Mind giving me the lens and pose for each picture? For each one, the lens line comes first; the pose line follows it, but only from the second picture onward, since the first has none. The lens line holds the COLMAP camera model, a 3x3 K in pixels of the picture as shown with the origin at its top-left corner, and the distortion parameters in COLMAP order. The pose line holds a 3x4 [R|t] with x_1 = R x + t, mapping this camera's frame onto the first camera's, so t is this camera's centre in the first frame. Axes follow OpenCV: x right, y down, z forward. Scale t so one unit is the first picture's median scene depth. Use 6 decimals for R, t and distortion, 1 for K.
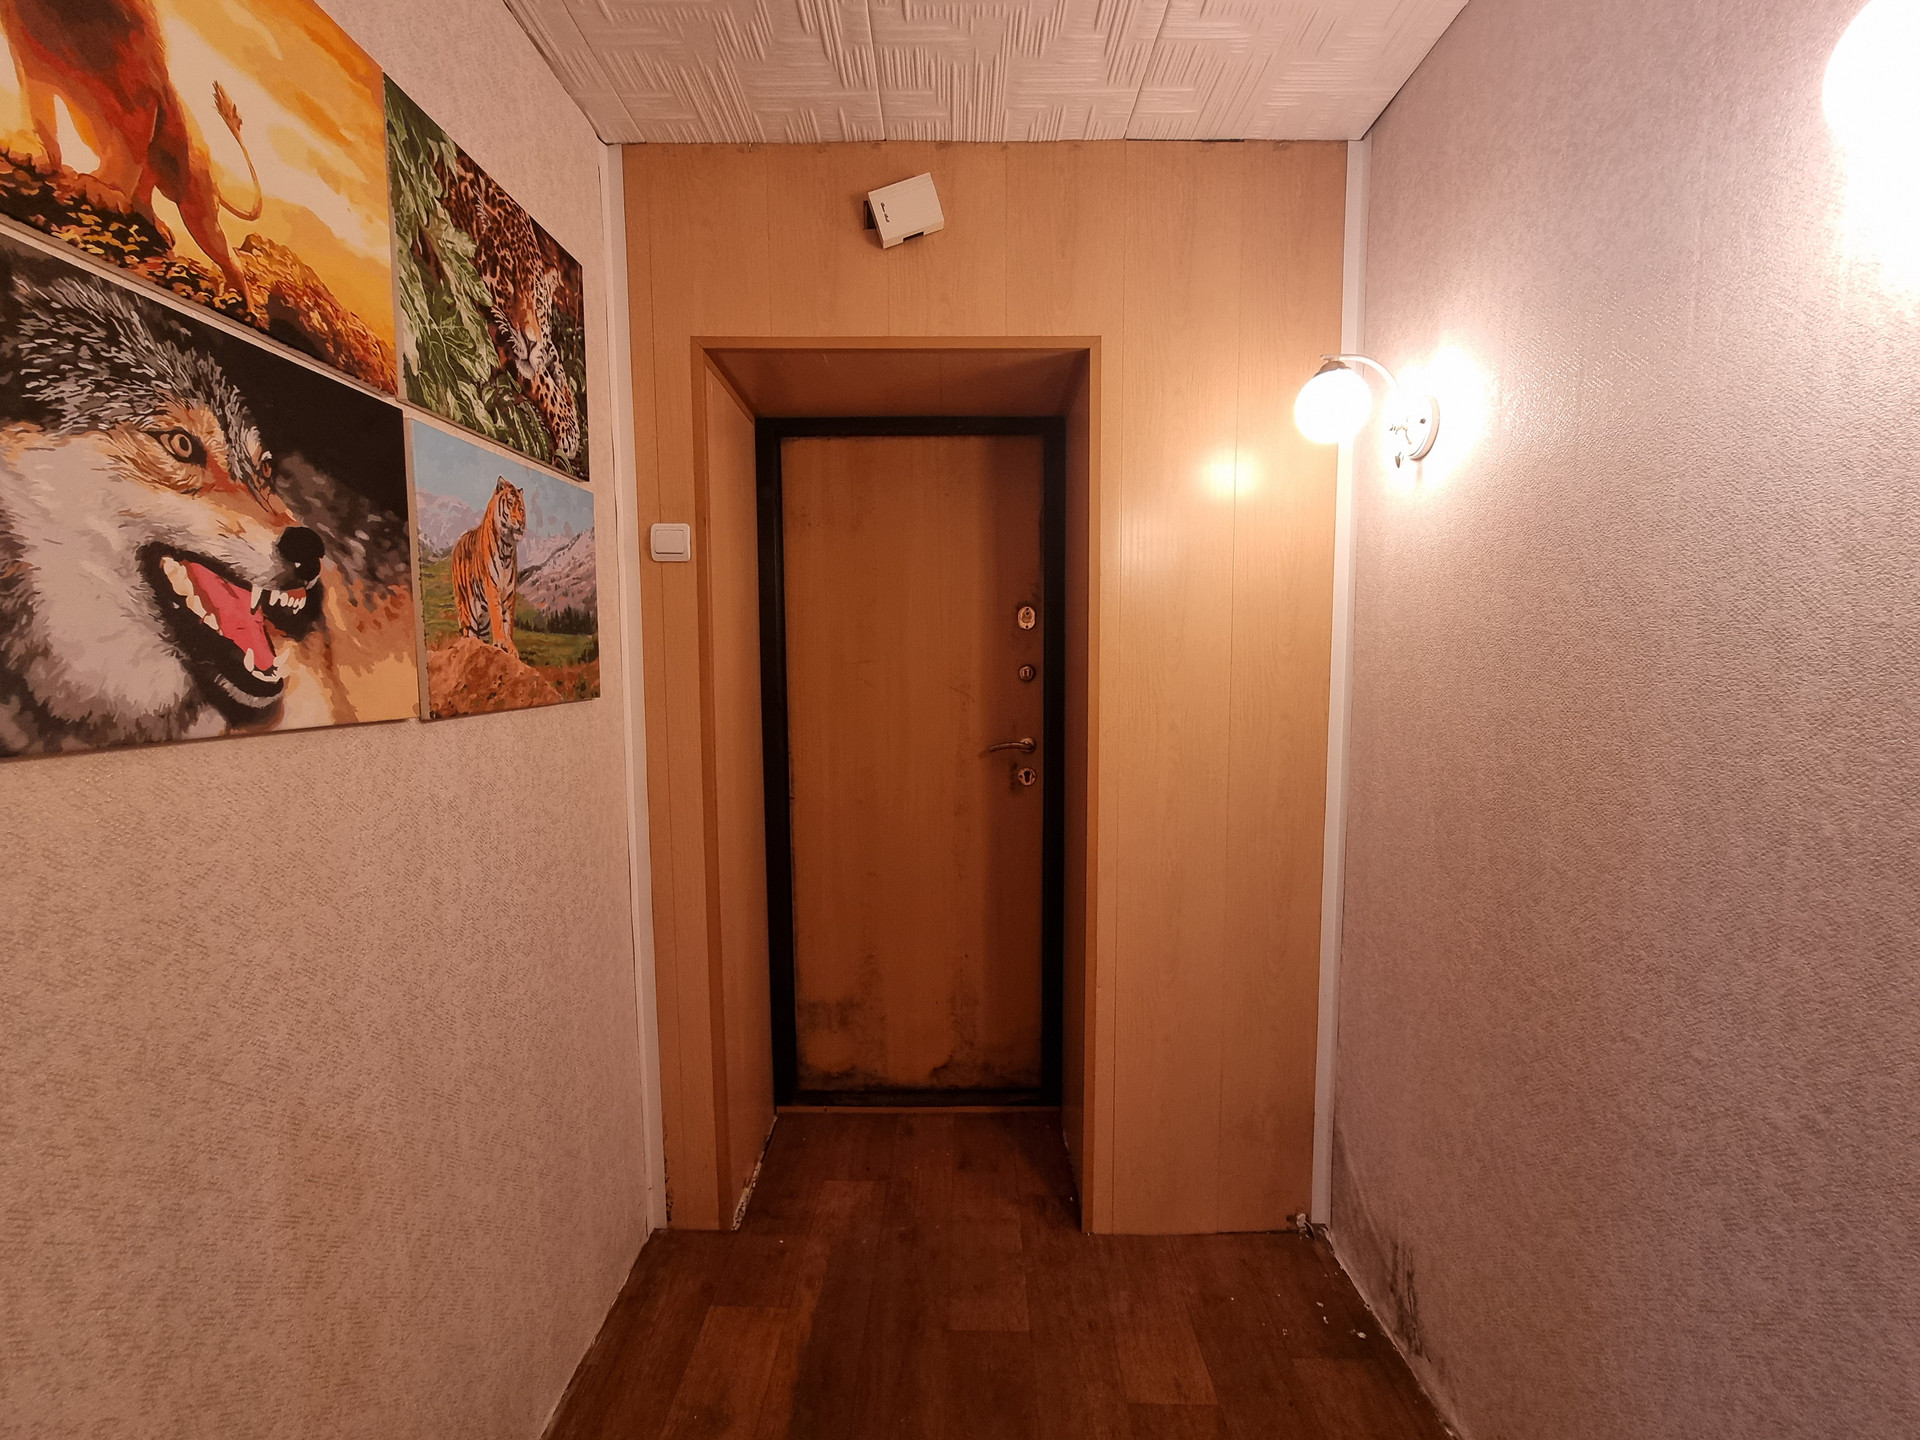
lens RADIAL K [[790.5, 0, 961.0], [0, 790.5, 723.6], [0, 0, 1]] dist [-0.002152, -0.001007]
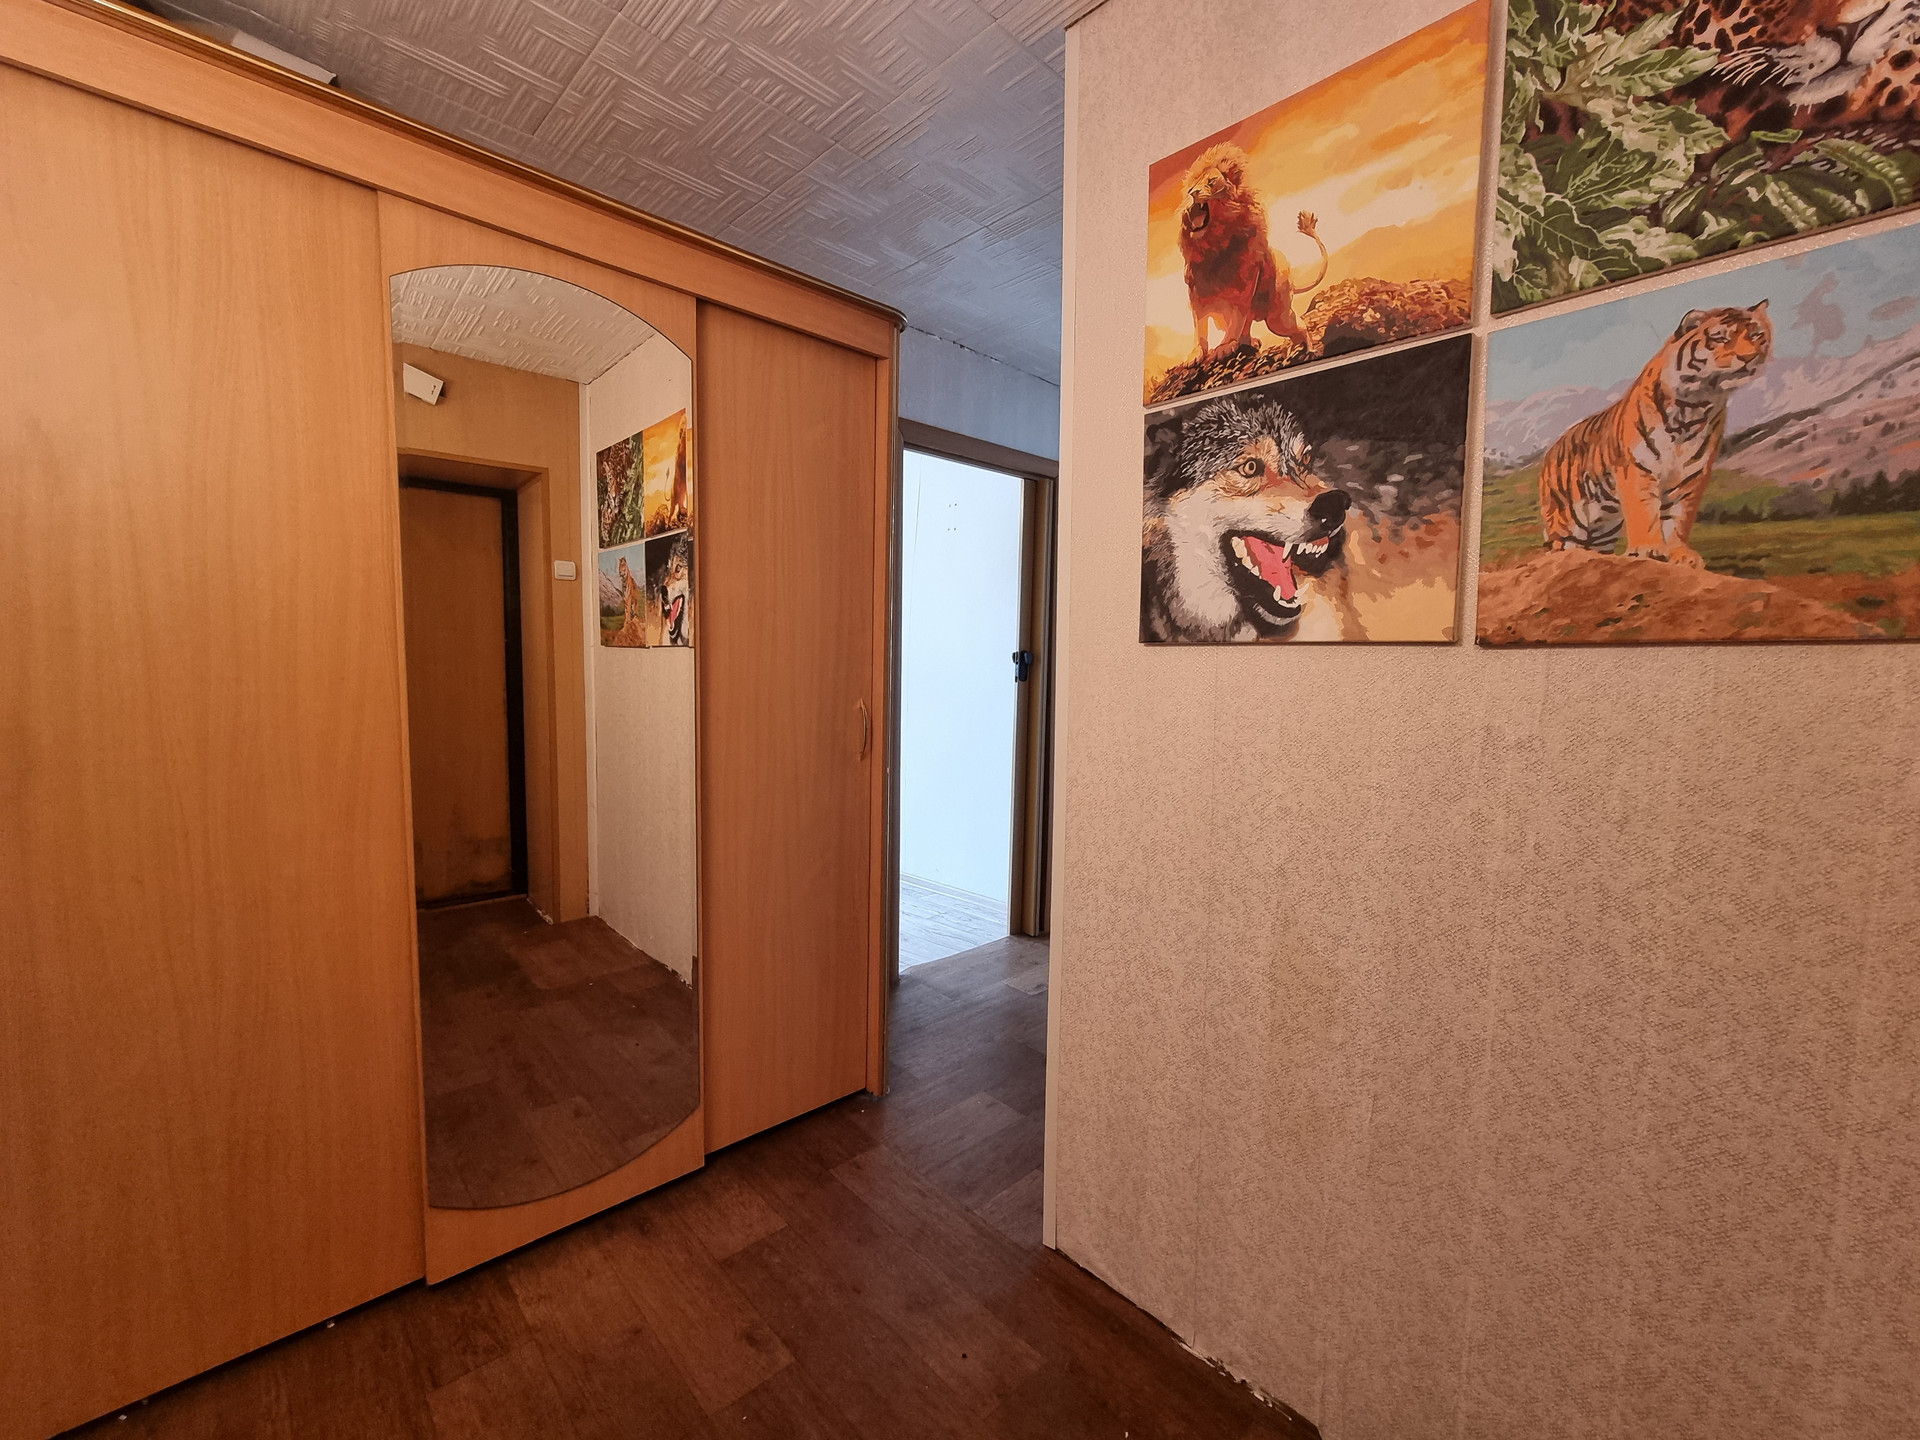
lens RADIAL K [[790.5, 0, 962.2], [0, 790.5, 724.5], [0, 0, 1]] dist [-0.002152, -0.001007]
pose [[-0.718557, 0.046689, -0.693899, 0.505579], [-0.068079, 0.988230, 0.136990, 0.001842], [0.692128, 0.145675, -0.706921, 1.410975]]
